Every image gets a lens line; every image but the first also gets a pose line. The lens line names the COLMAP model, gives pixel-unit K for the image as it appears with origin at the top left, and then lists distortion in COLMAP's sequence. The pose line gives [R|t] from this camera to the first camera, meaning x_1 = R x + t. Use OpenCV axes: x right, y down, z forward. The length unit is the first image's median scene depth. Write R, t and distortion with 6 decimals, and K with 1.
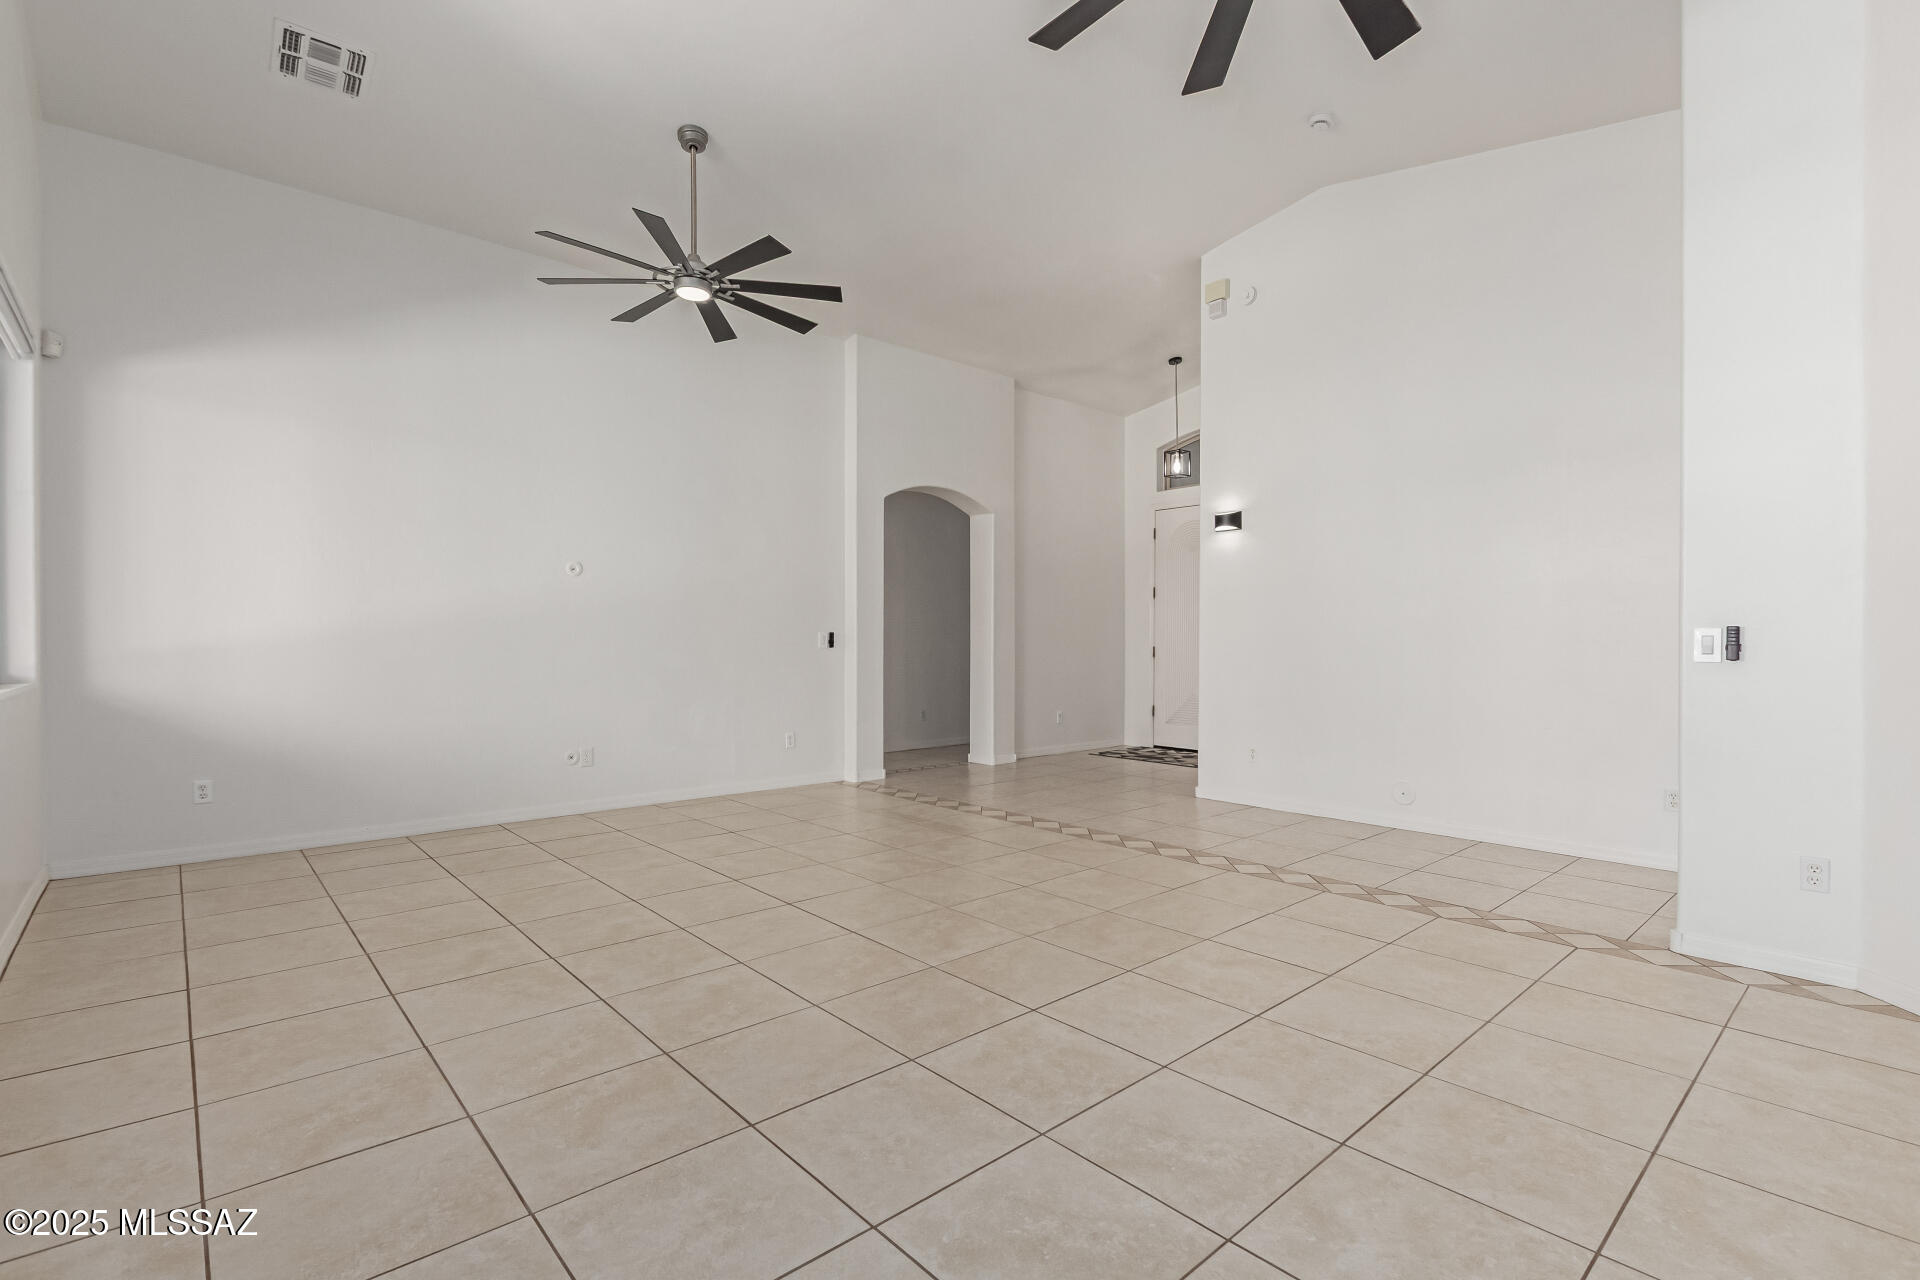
lens RADIAL K [[883.9, 0, 963.8], [0, 883.9, 642.3], [0, 0, 1]] dist [0.004303, -0.001988]
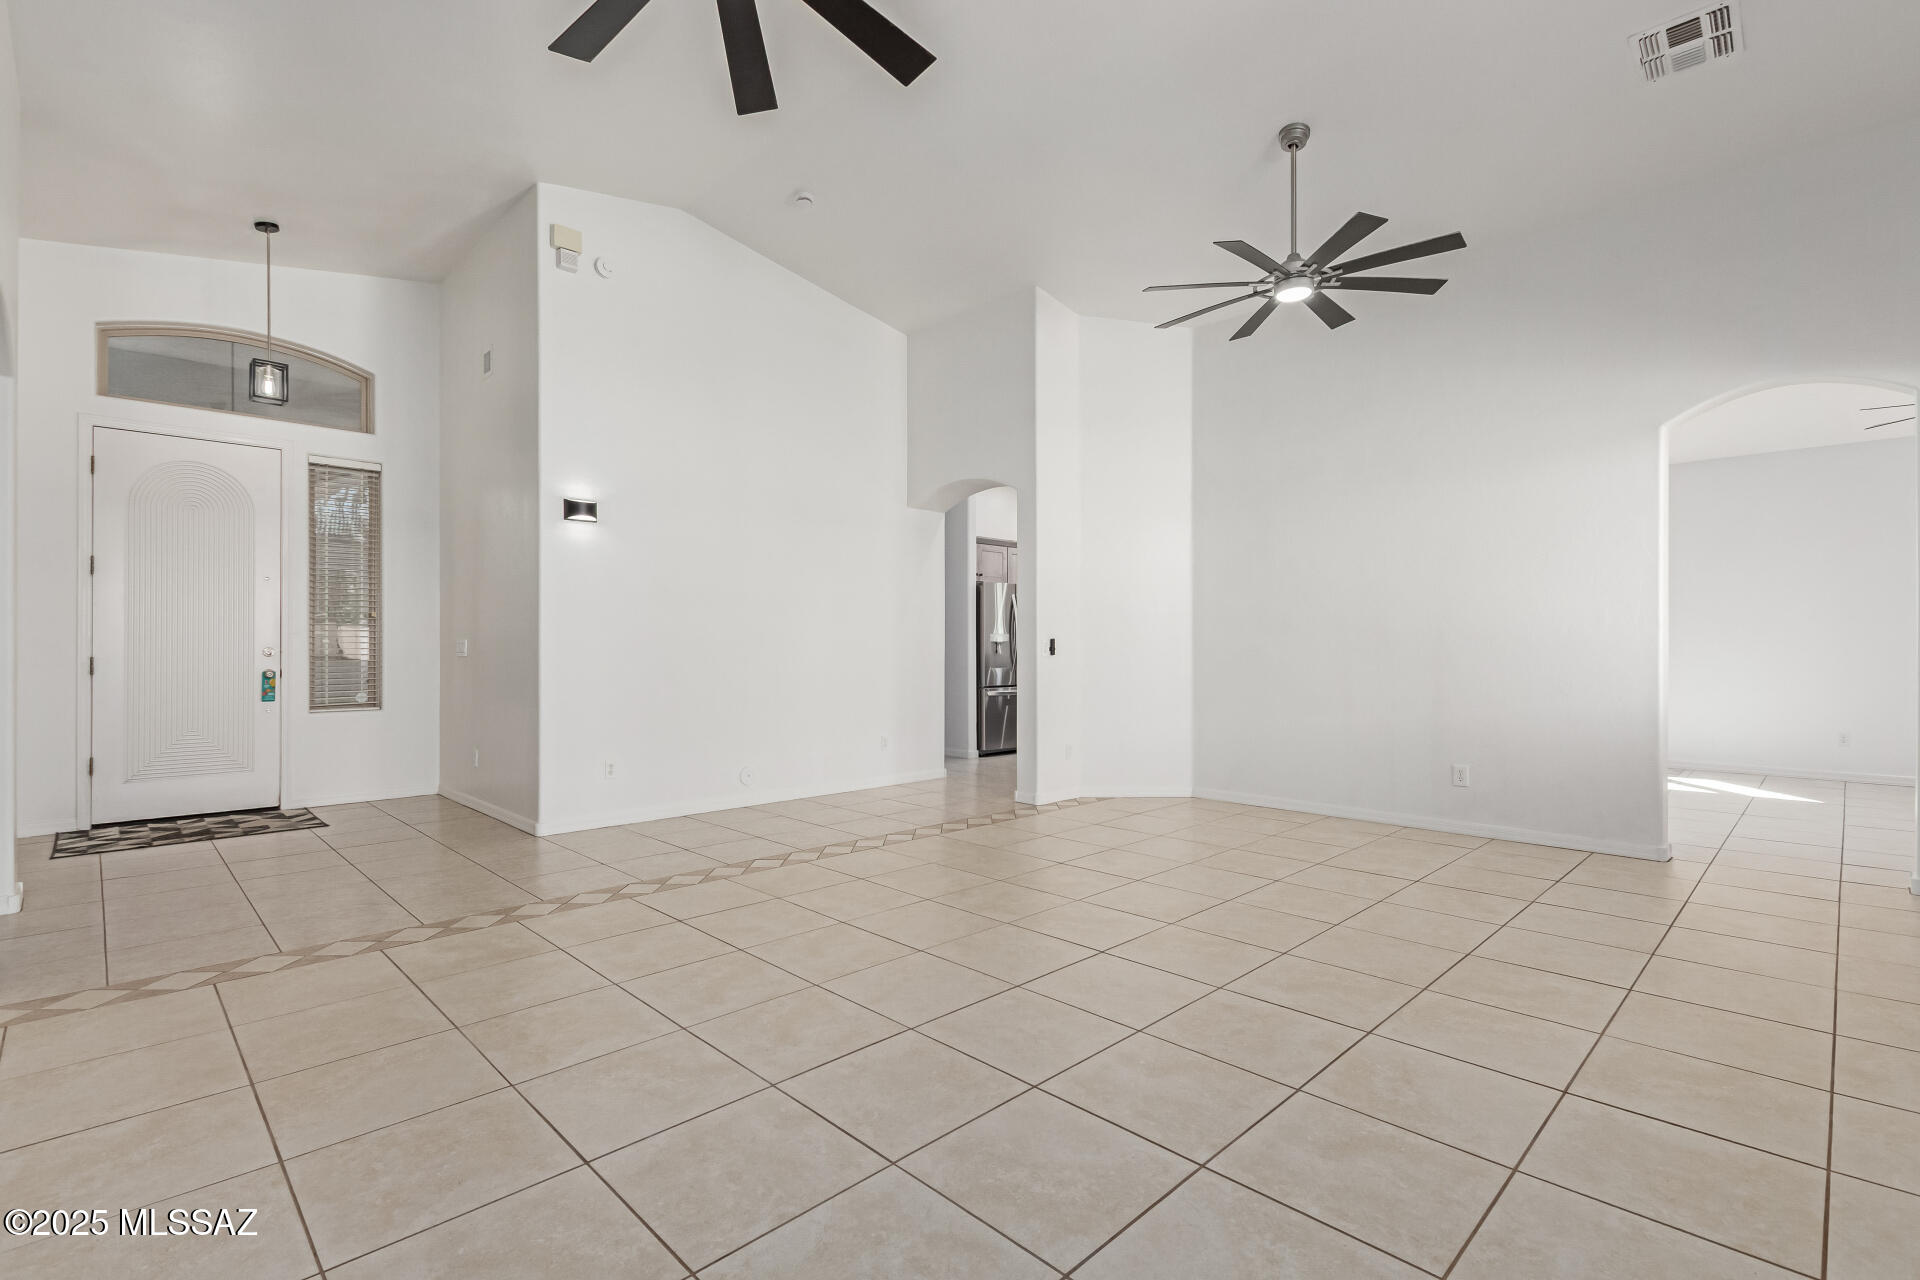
lens RADIAL K [[883.9, 0, 963.9], [0, 883.9, 640.0], [0, 0, 1]] dist [0.004303, -0.001988]
pose [[-0.048539, 0.003843, 0.998814, -0.800733], [0.002853, 0.999989, -0.003709, -0.005132], [-0.998817, 0.002669, -0.048550, 0.891436]]
